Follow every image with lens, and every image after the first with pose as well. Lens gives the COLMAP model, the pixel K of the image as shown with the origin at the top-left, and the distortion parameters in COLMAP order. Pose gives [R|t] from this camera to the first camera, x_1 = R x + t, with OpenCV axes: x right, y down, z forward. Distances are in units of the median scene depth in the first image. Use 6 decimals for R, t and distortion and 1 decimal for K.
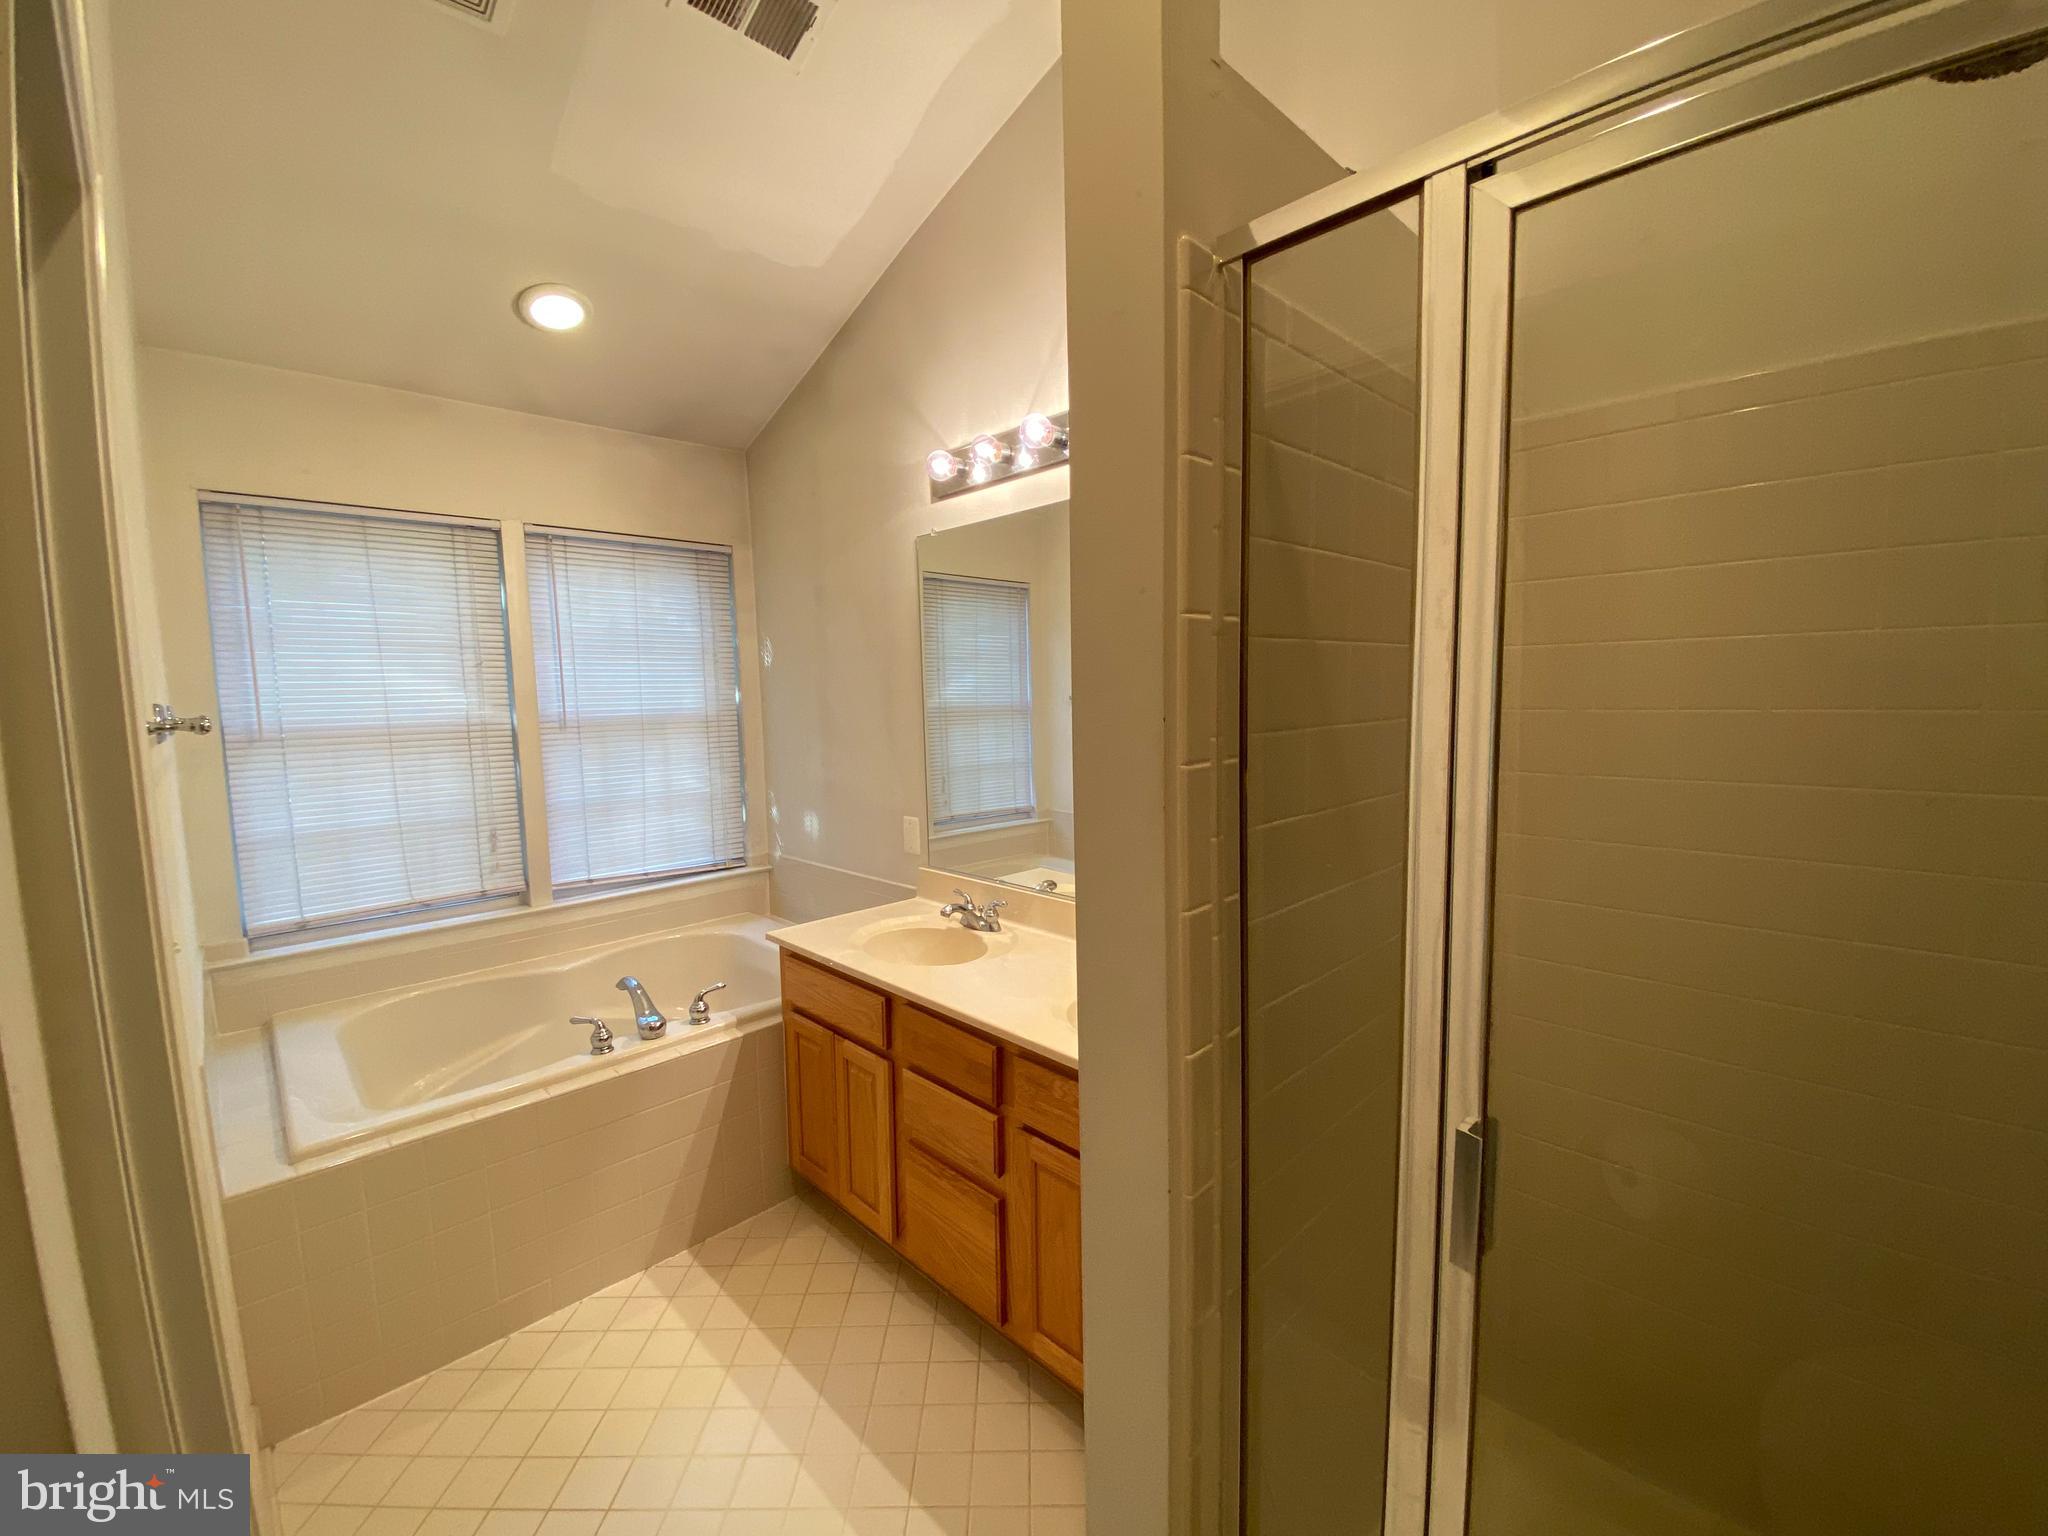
lens RADIAL K [[830.6, 0, 1024.0], [0, 830.6, 768.0], [0, 0, 1]] dist [0.054851, -0.042389]
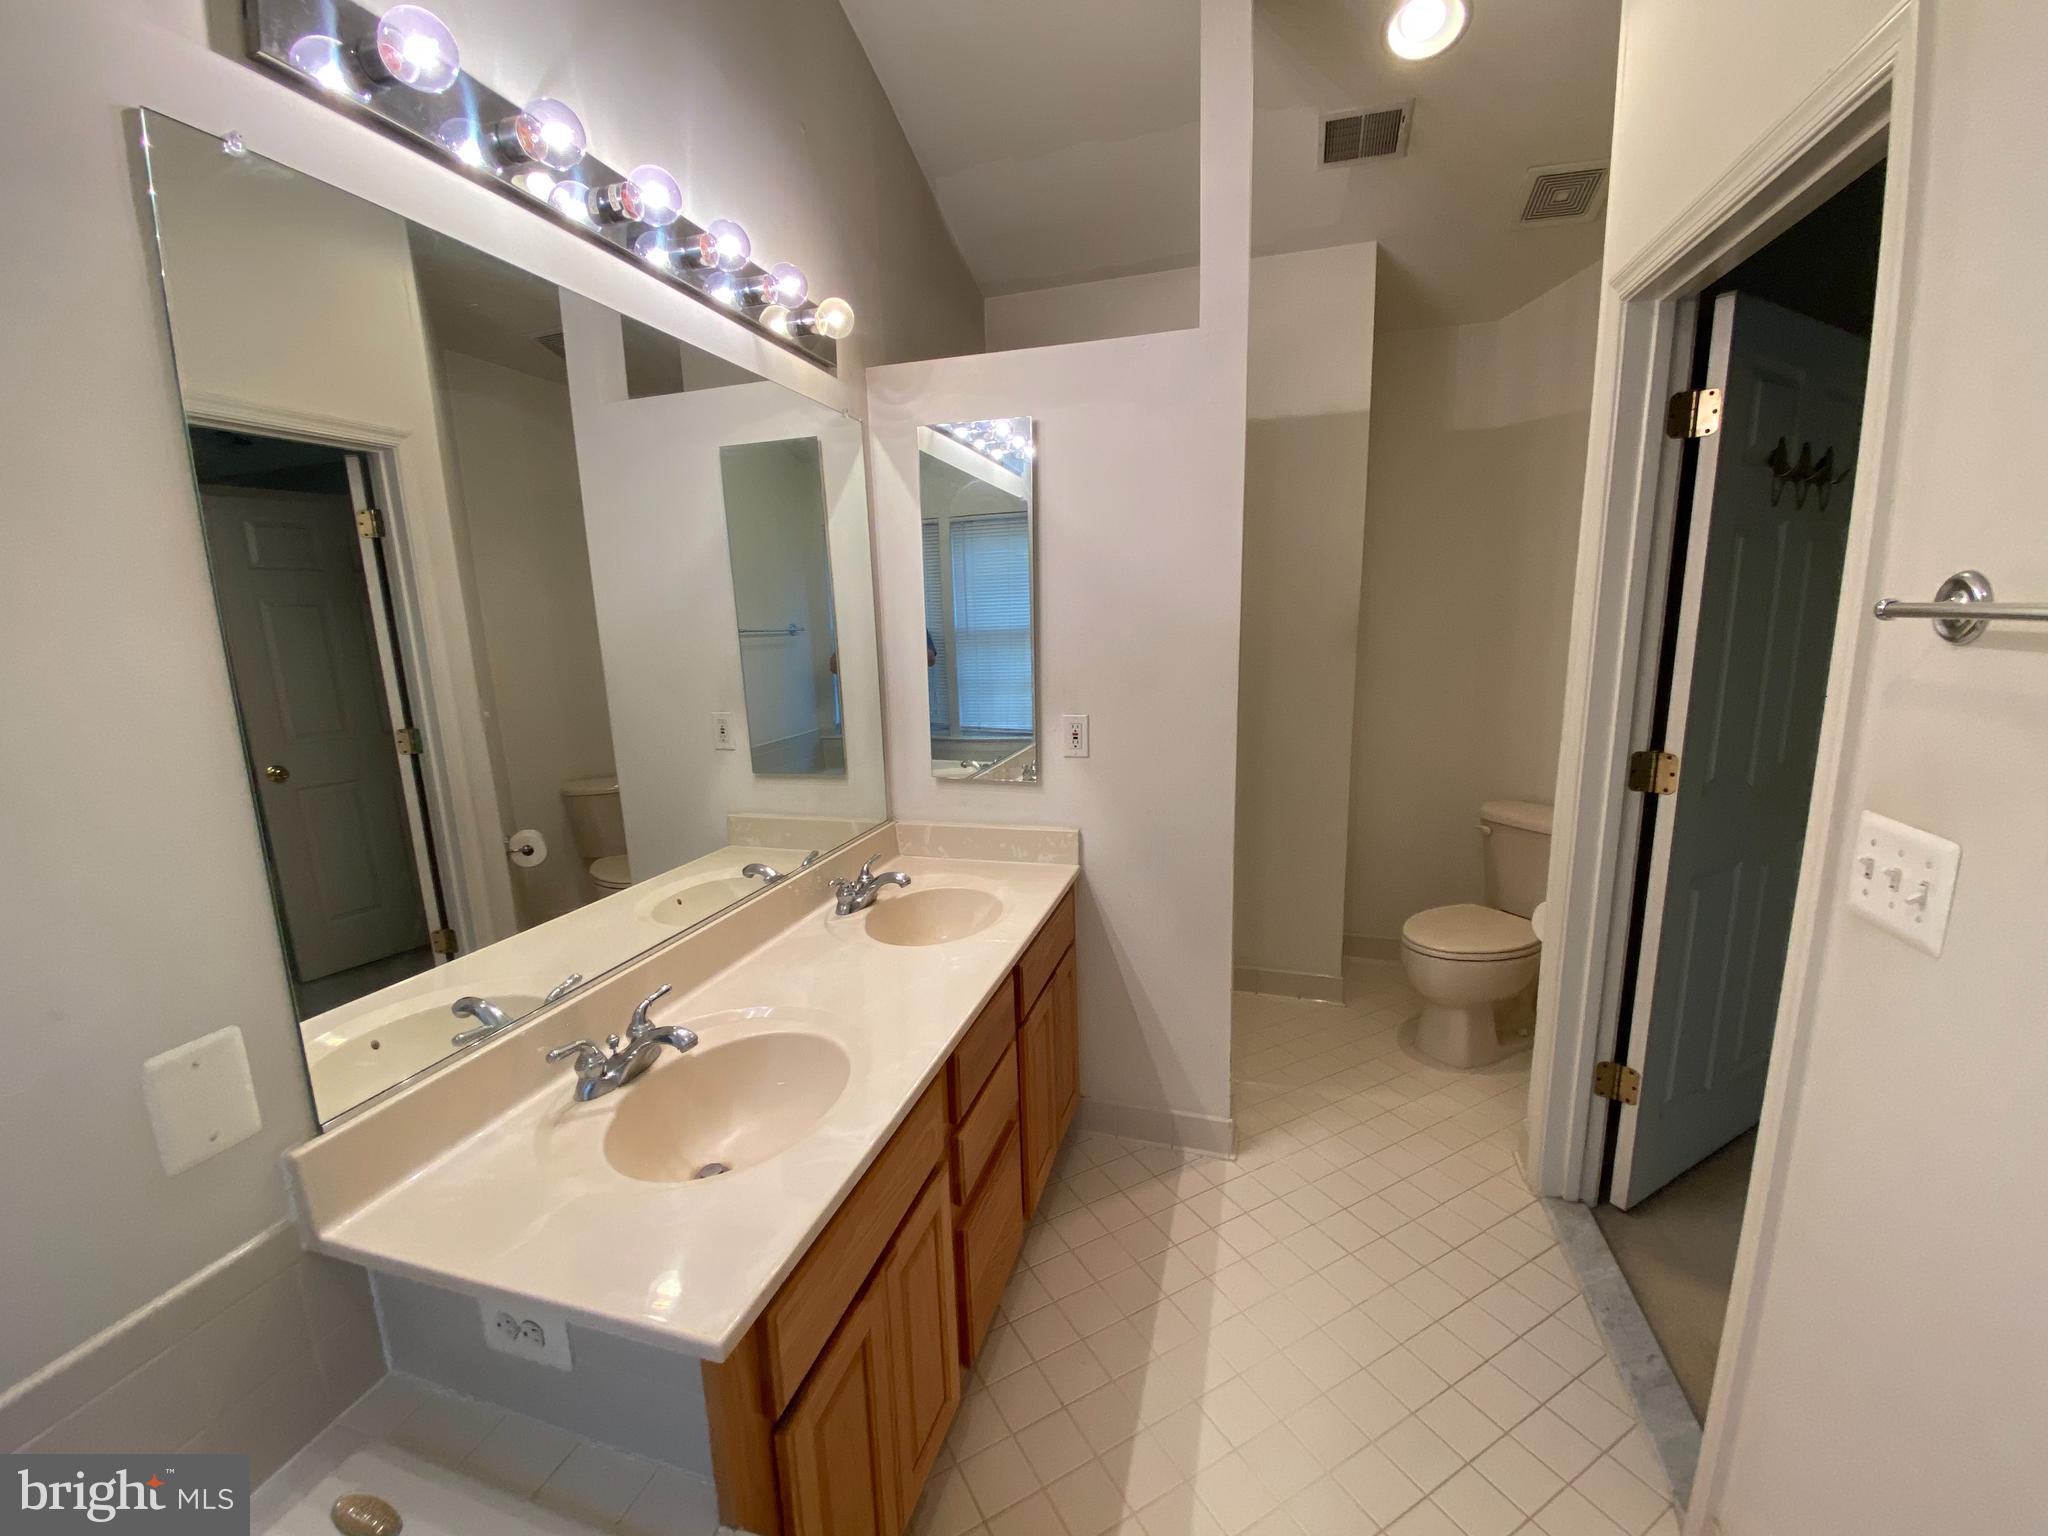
lens RADIAL K [[830.6, 0, 1024.0], [0, 830.6, 768.0], [0, 0, 1]] dist [0.054851, -0.042389]
pose [[-0.478996, -0.128579, 0.868349, -0.864137], [0.128989, 0.968166, 0.214512, -0.102064], [-0.868288, 0.214758, -0.447163, 1.377852]]
